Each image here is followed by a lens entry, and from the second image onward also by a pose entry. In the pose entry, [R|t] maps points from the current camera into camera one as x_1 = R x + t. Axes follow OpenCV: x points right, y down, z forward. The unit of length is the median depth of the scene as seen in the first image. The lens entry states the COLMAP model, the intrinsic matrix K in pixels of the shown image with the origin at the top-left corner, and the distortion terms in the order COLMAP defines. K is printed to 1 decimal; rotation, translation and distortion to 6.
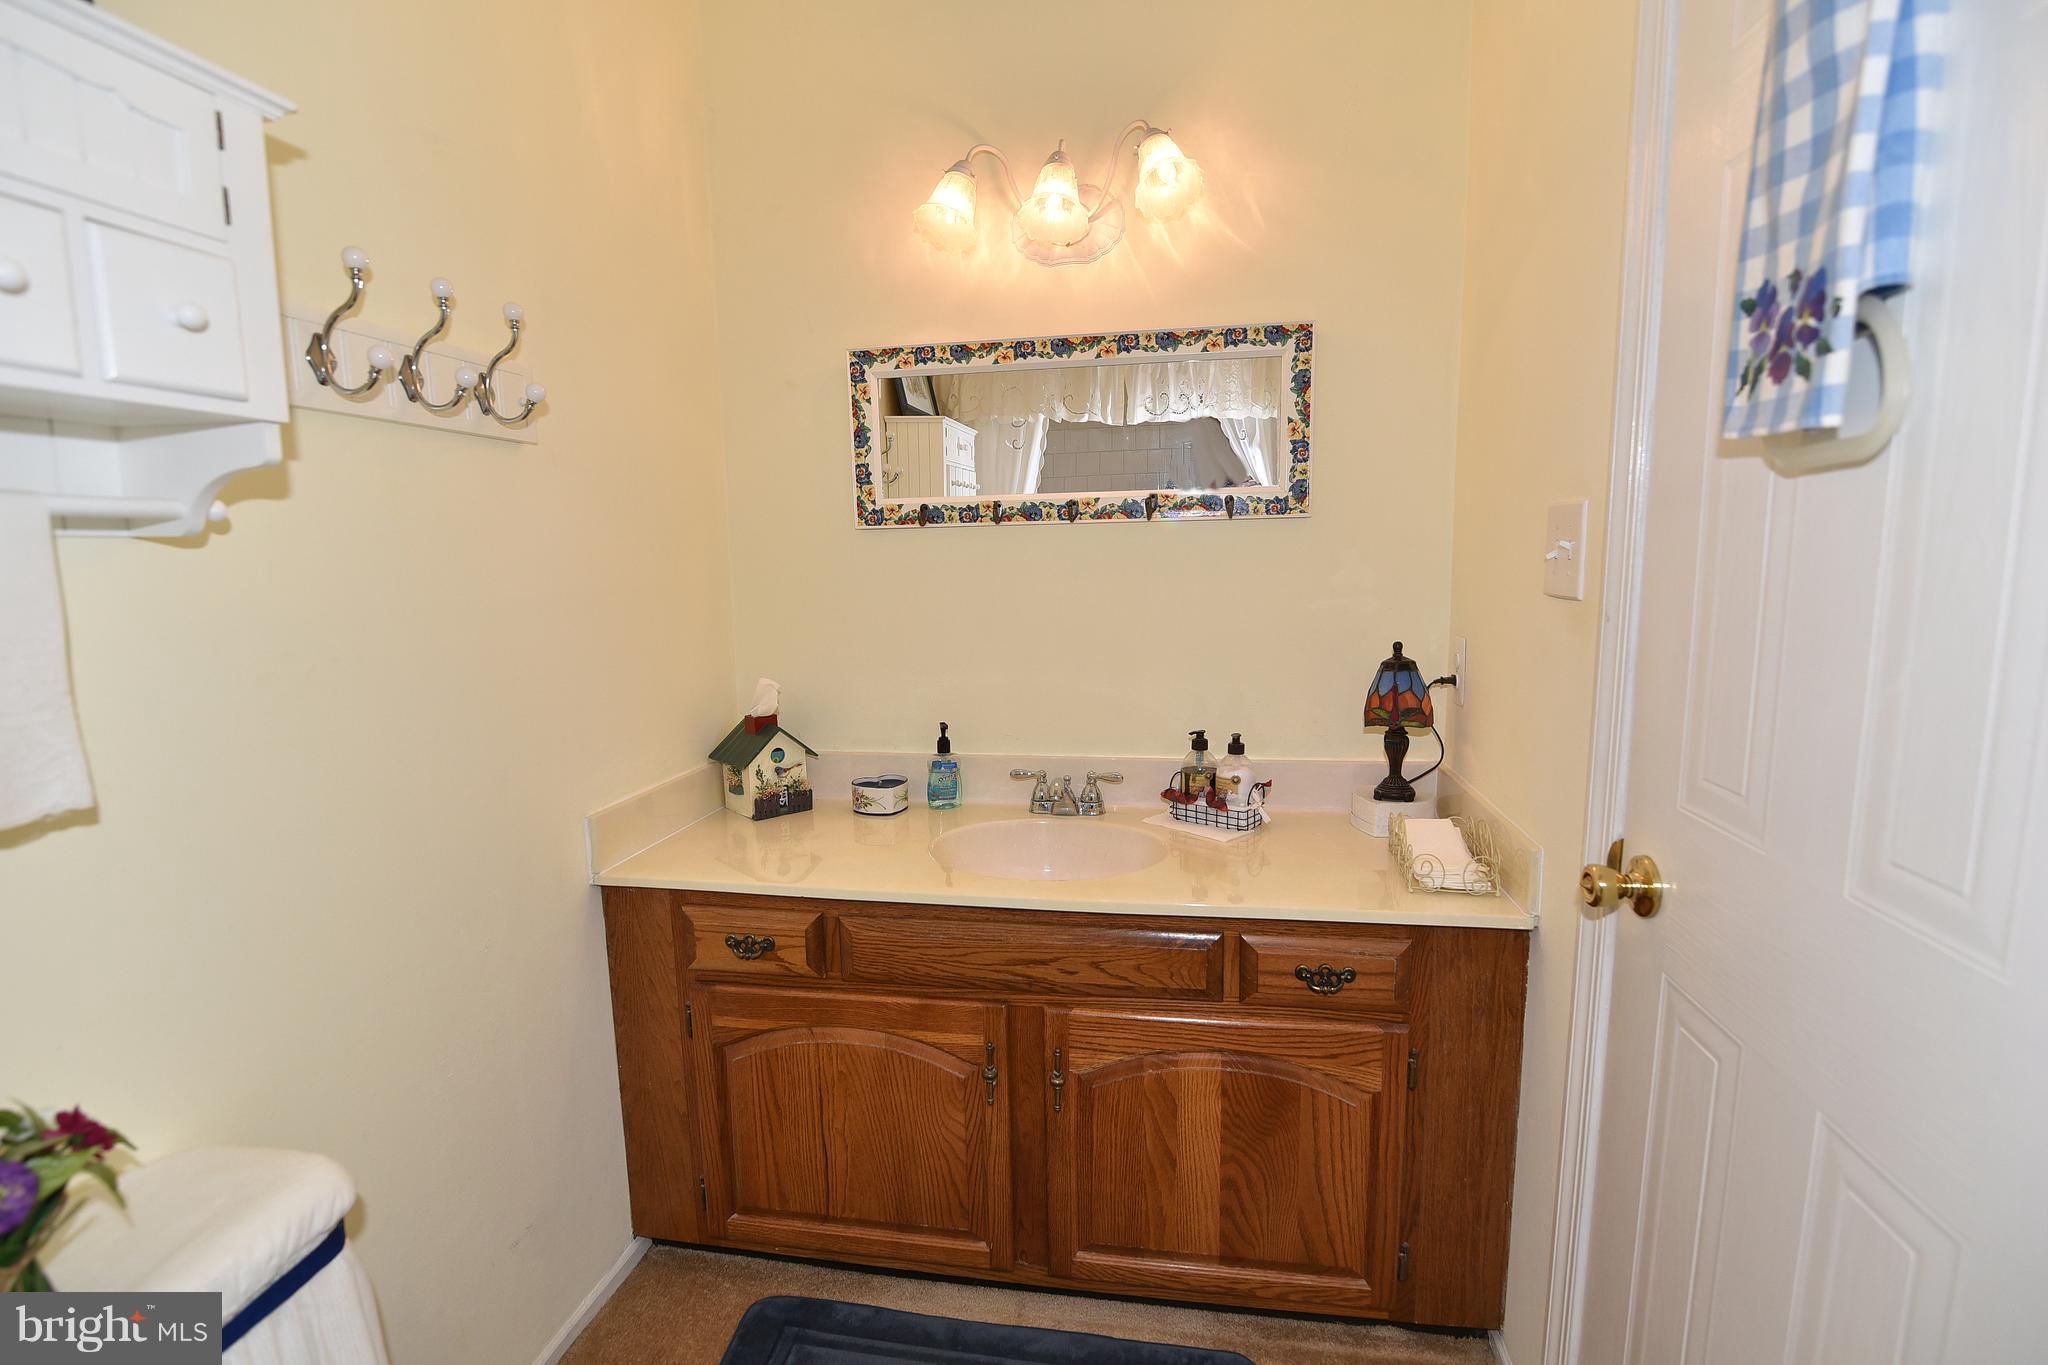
lens RADIAL K [[938.7, 0, 1024.0], [0, 938.7, 682.5], [0, 0, 1]] dist [-0.012793, 0.000351]
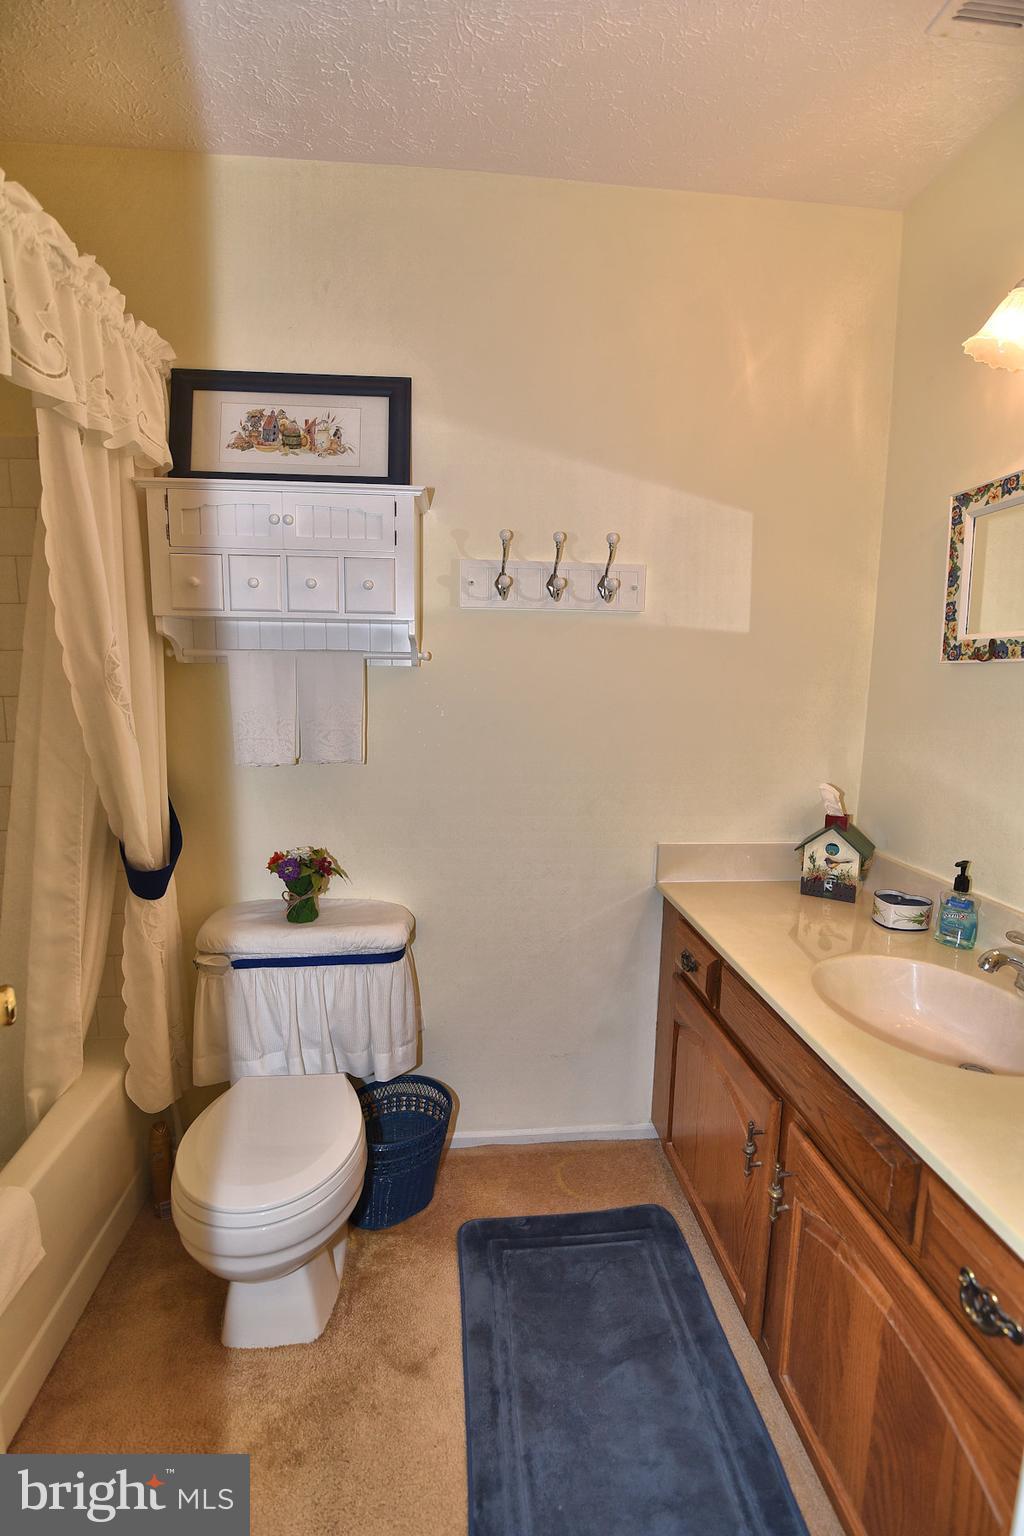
lens RADIAL K [[704.0, 0, 508.3], [0, 704.0, 759.6], [0, 0, 1]] dist [-0.012793, 0.000351]
pose [[0.259914, 0.135932, -0.956016, 0.477682], [-0.141555, 0.984710, 0.101527, -0.068720], [0.955200, 0.108941, 0.275182, 0.330479]]
